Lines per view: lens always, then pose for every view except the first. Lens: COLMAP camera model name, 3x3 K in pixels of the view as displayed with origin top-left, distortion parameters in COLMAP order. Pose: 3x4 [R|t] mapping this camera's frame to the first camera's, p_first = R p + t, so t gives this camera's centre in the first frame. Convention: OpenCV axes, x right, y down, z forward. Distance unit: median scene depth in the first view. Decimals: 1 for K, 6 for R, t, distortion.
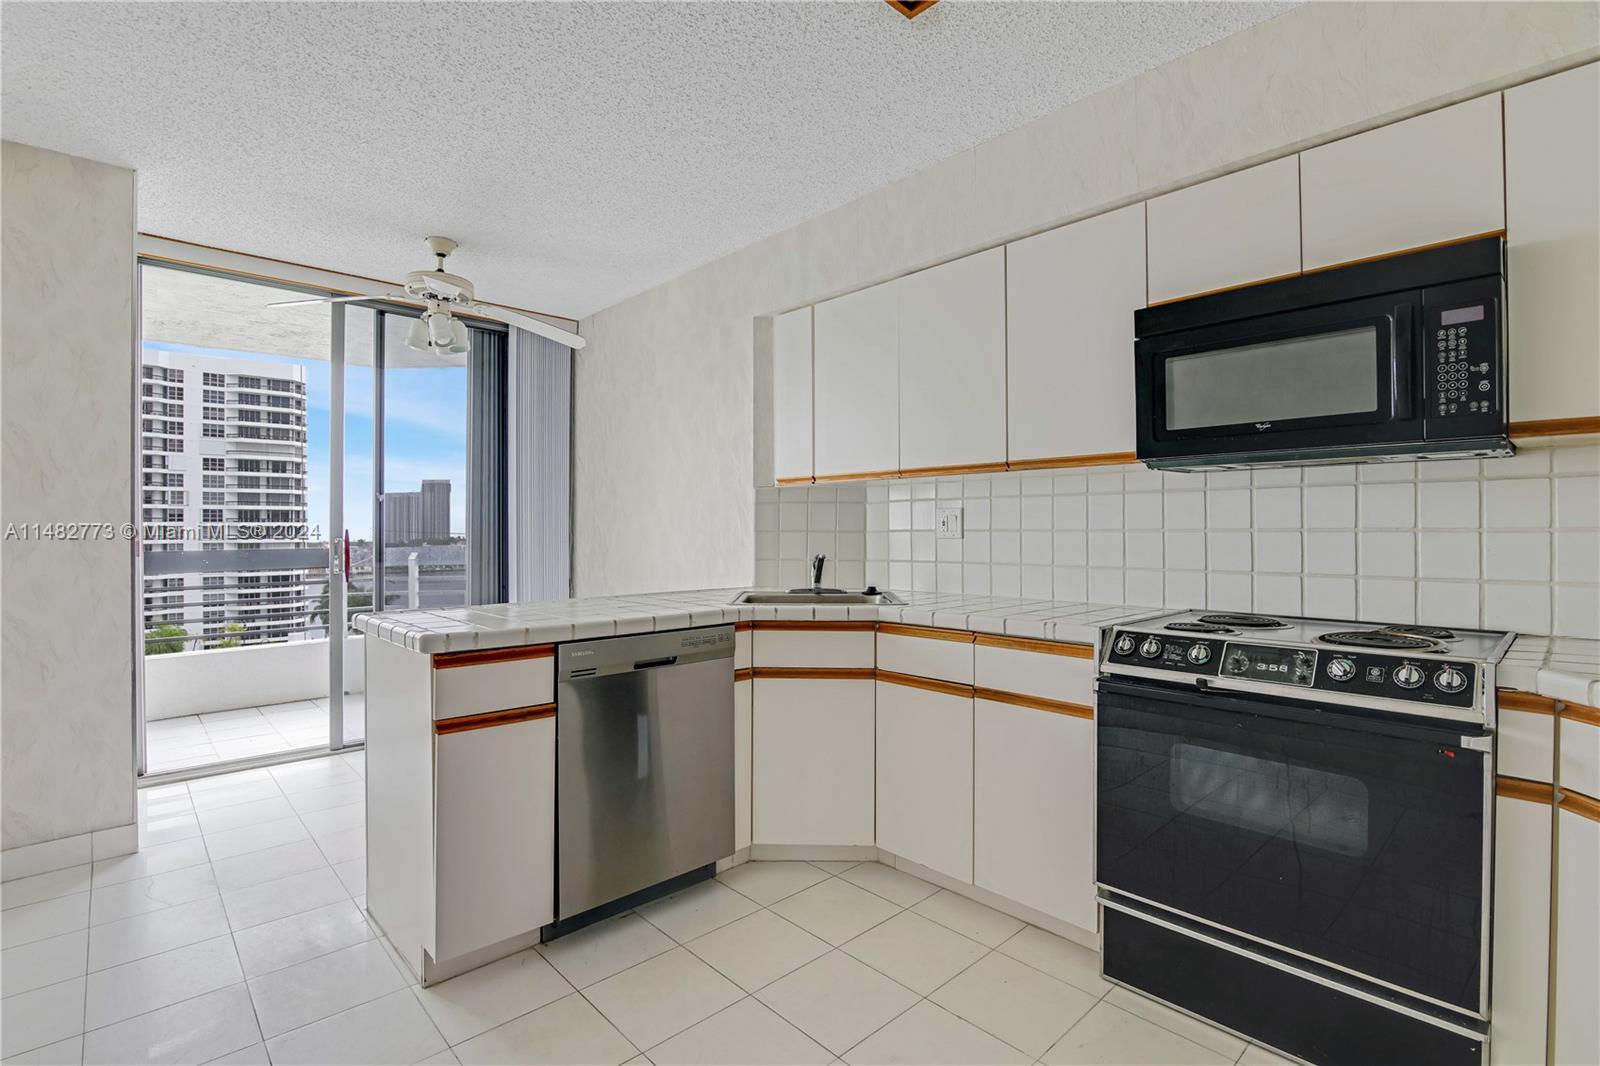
lens RADIAL K [[746.7, 0, 803.4], [0, 746.7, 524.4], [0, 0, 1]] dist [-0.010595, -0.000072]
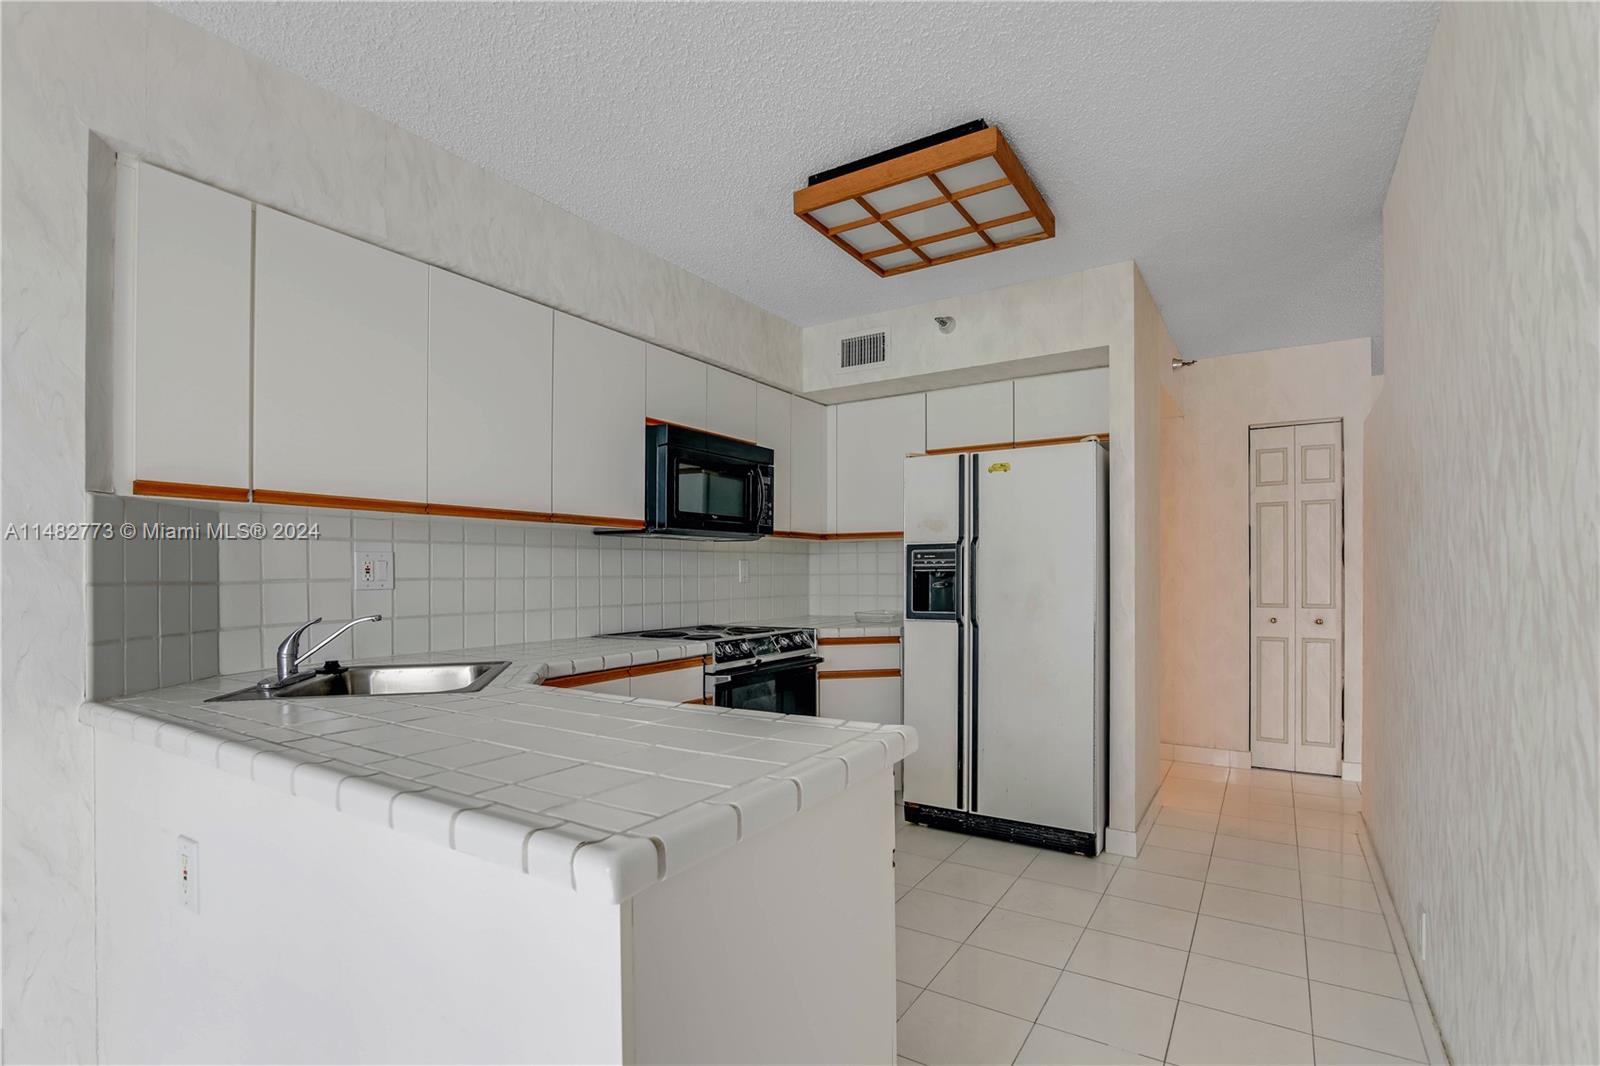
lens RADIAL K [[753.2, 0, 800.7], [0, 753.2, 564.7], [0, 0, 1]] dist [-0.018206, -0.000186]
pose [[-0.247622, 0.013958, 0.968756, -0.180905], [-0.000084, 0.999896, -0.014428, 0.000890], [-0.968857, -0.003654, -0.247595, 0.197005]]
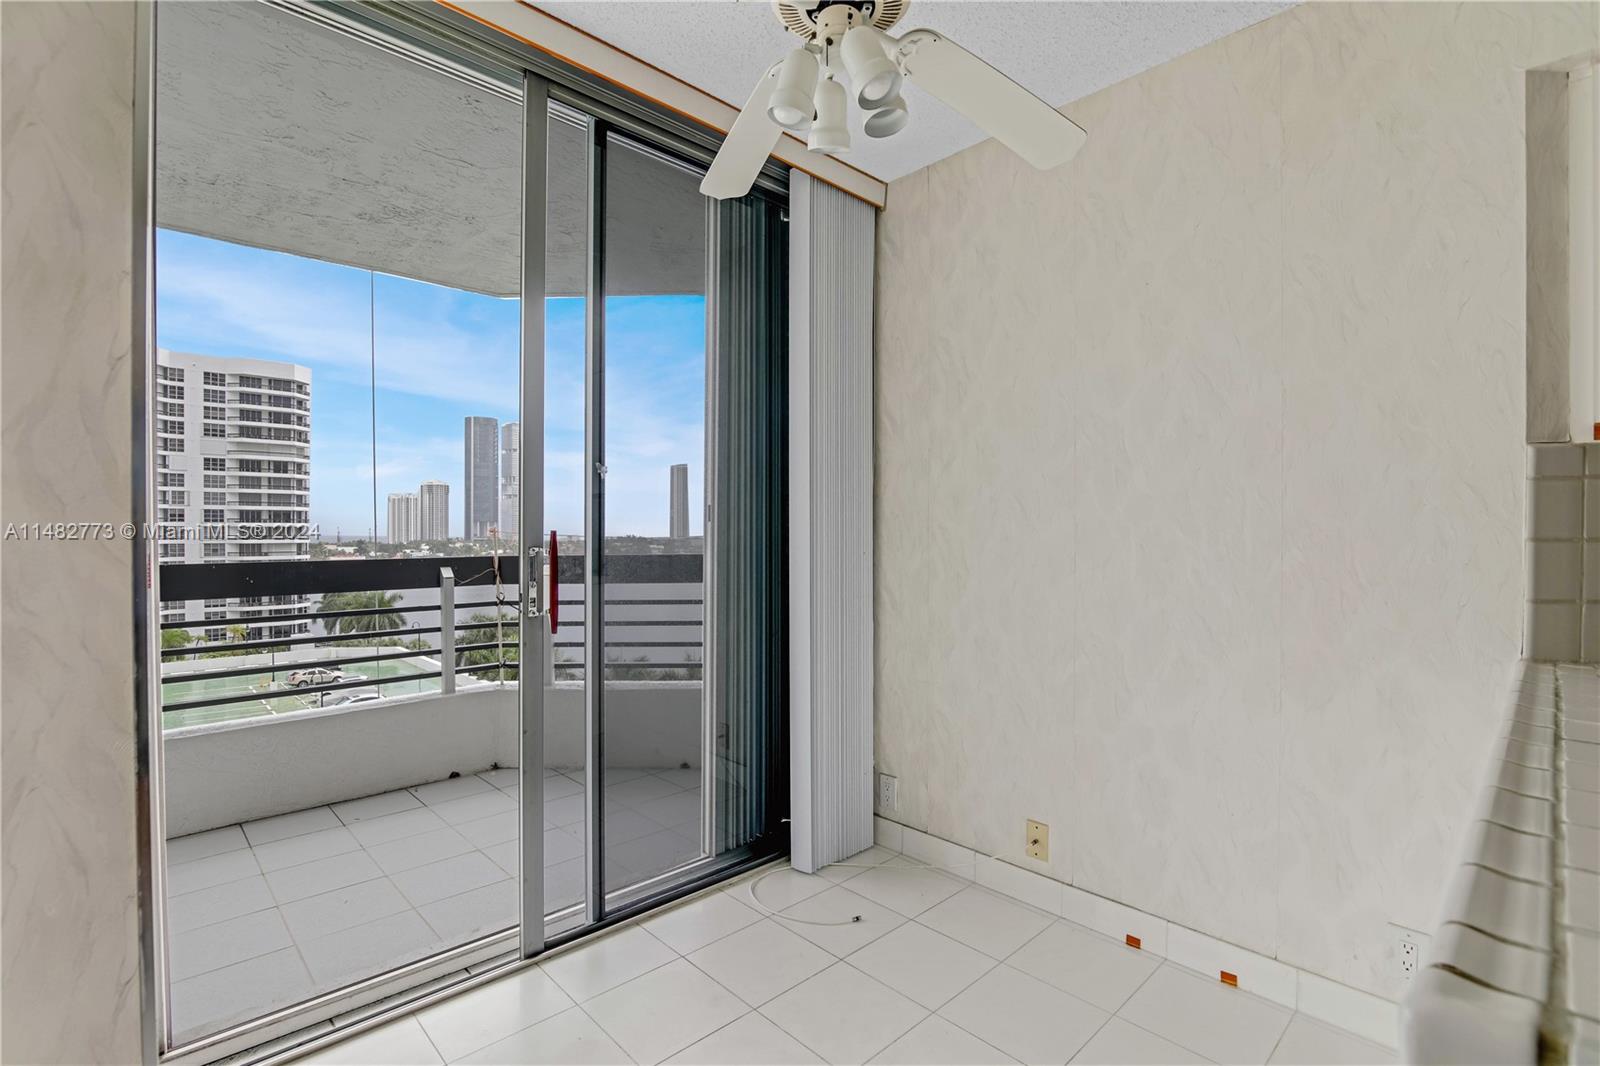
lens RADIAL K [[733.9, 0, 800.0], [0, 733.9, 533.0], [0, 0, 1]] dist [-0.002372, -0.007174]
pose [[0.999983, 0.003416, 0.004791, -0.018347], [-0.003457, 0.999958, 0.008490, 0.000079], [-0.004762, -0.008506, 0.999952, 0.020146]]
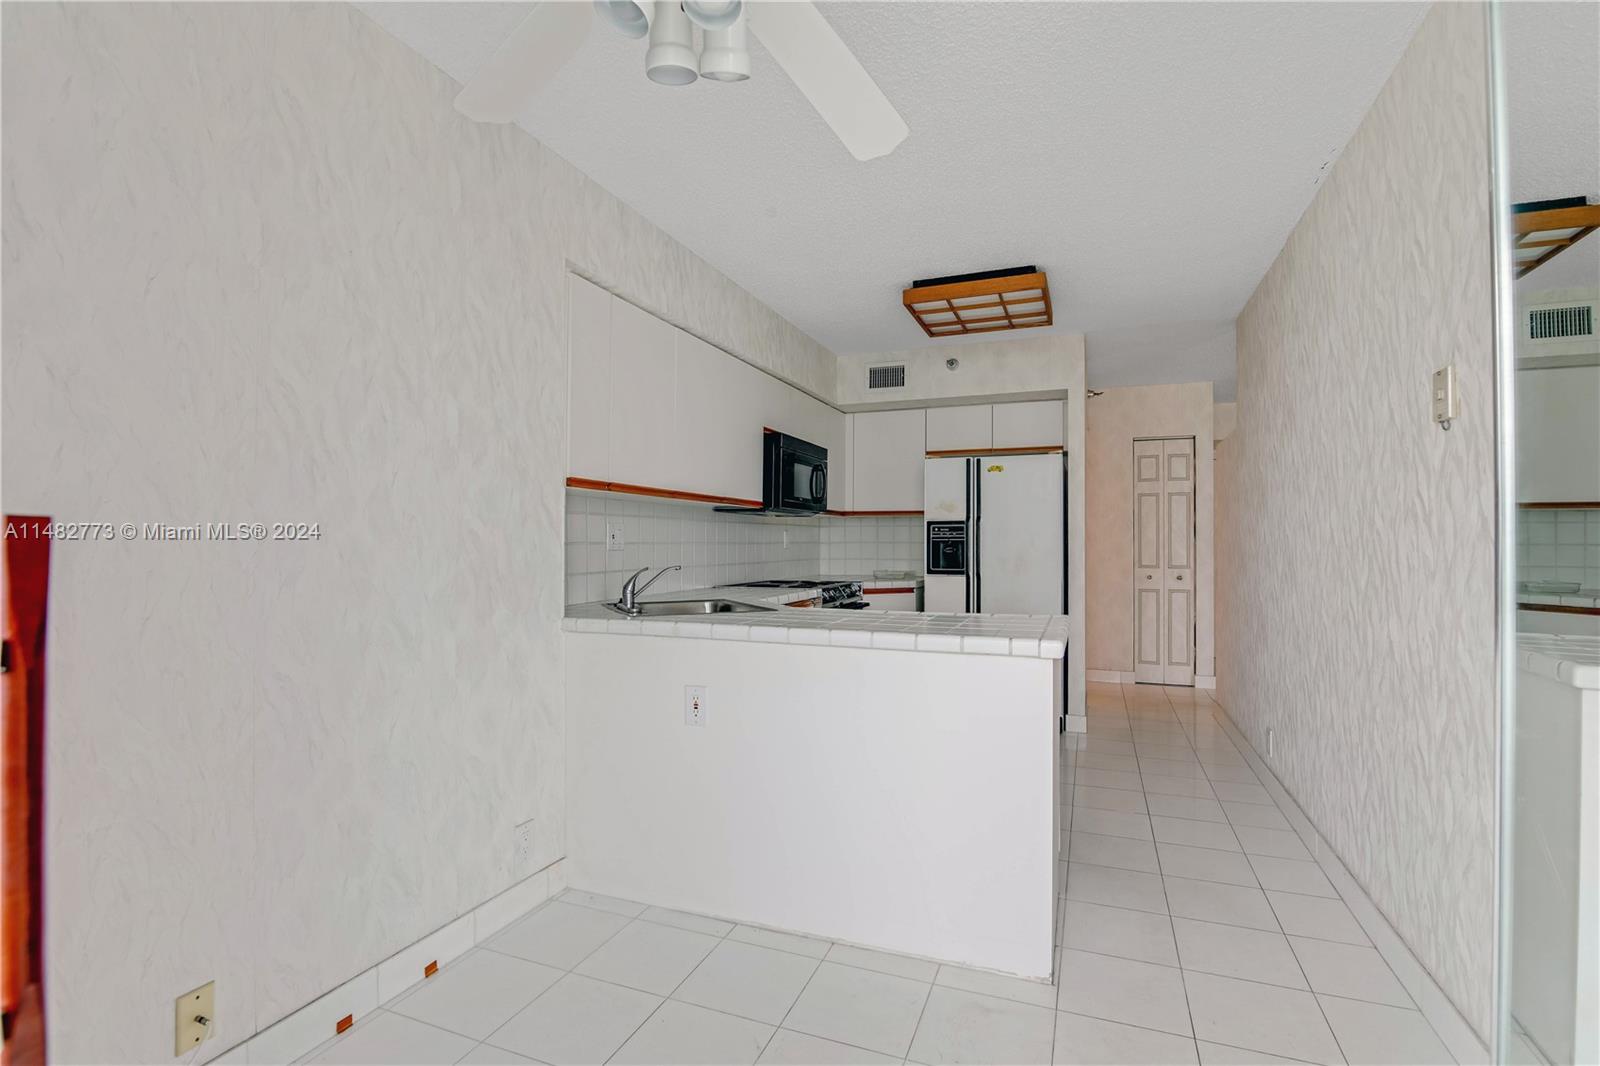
lens RADIAL K [[746.7, 0, 803.4], [0, 746.7, 524.4], [0, 0, 1]] dist [-0.010595, -0.000072]
pose [[-0.433473, 0.024781, 0.900826, -0.243597], [-0.005252, 0.999535, -0.030024, 0.003170], [-0.901151, -0.017745, -0.433141, 0.320798]]
